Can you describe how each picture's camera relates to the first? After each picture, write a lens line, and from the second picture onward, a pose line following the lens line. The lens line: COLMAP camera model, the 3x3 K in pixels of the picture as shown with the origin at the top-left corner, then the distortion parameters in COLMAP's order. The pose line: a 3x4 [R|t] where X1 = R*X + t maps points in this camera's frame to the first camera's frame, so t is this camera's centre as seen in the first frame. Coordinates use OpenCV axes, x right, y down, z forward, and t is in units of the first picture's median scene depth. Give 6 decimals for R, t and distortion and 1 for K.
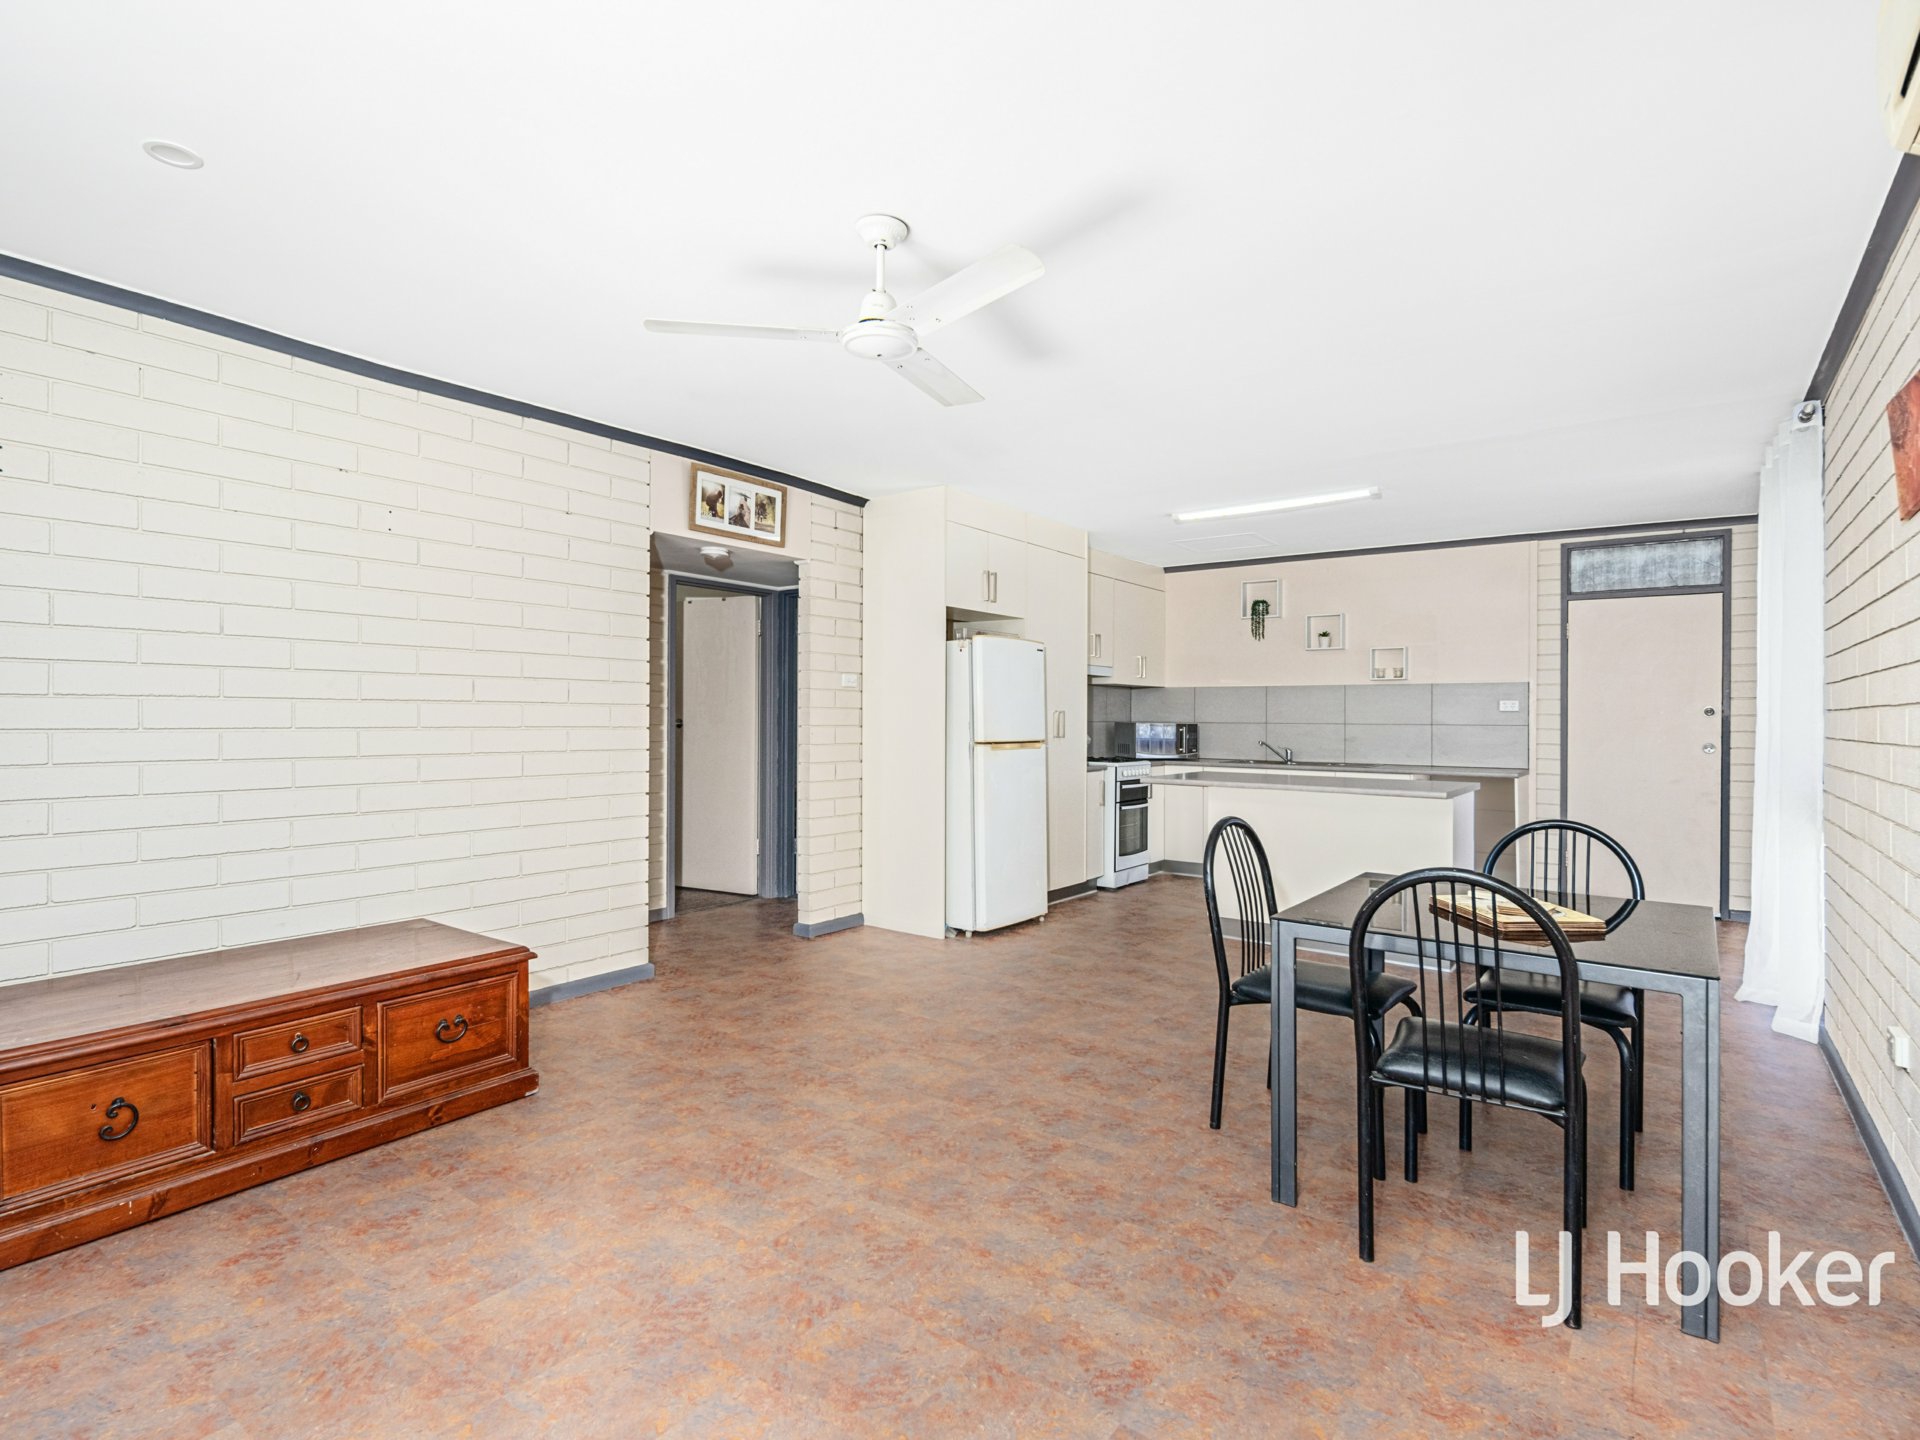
lens RADIAL K [[941.9, 0, 960.0], [0, 941.9, 720.0], [0, 0, 1]] dist [0.001555, 0.000112]
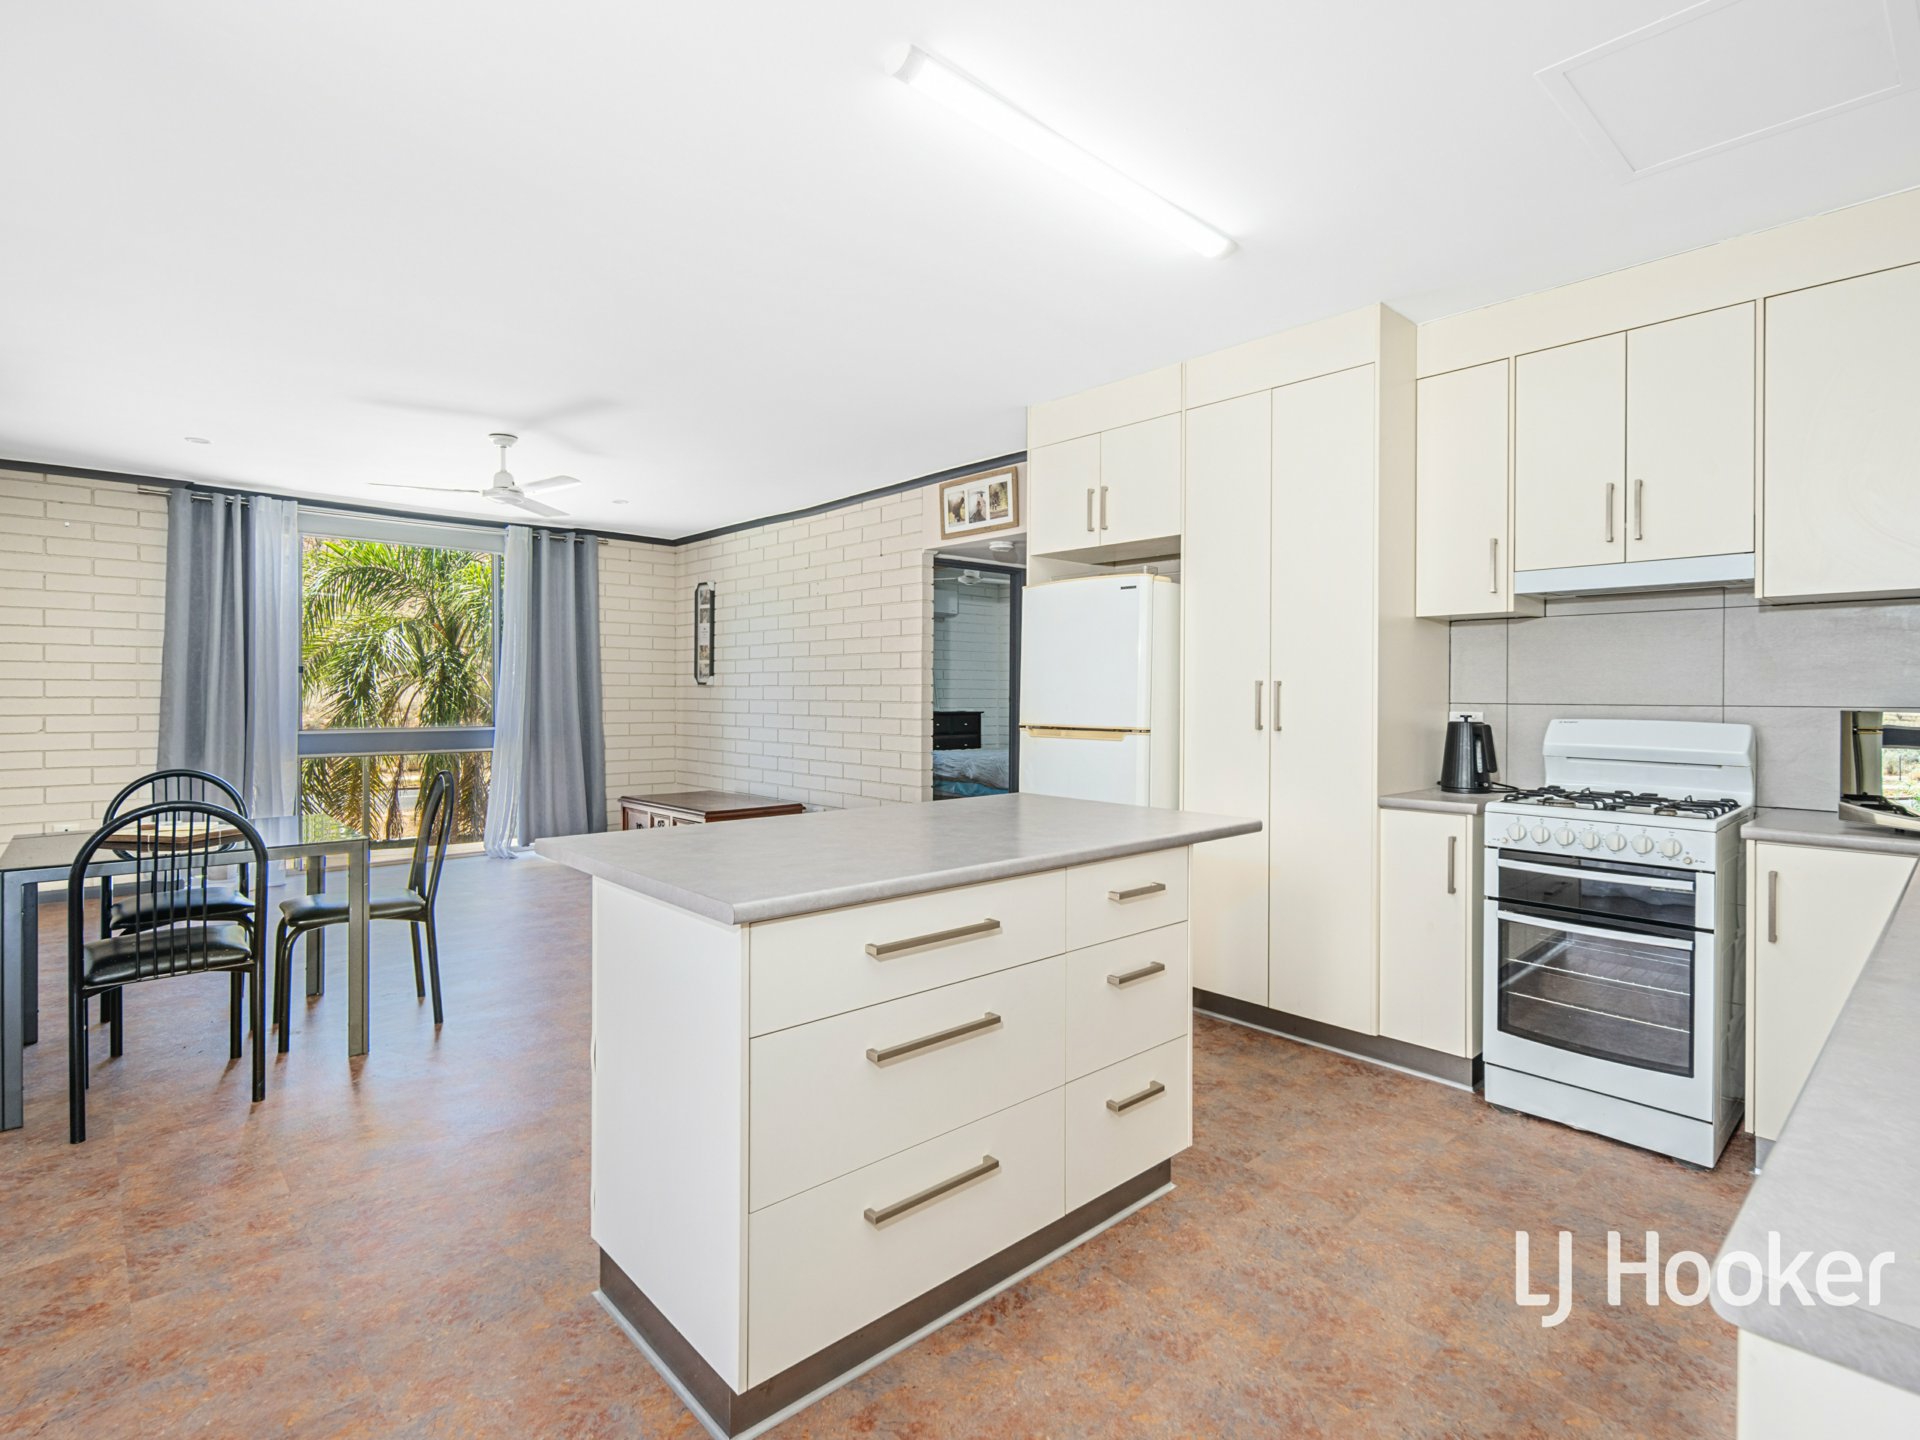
lens RADIAL K [[957.3, 0, 958.8], [0, 957.3, 700.2], [0, 0, 1]] dist [0.004400, -0.000633]
pose [[-0.189225, 0.000807, -0.981933, 1.207813], [-0.005393, 0.999984, 0.001861, 0.002533], [0.981919, 0.005647, -0.189218, 1.647080]]
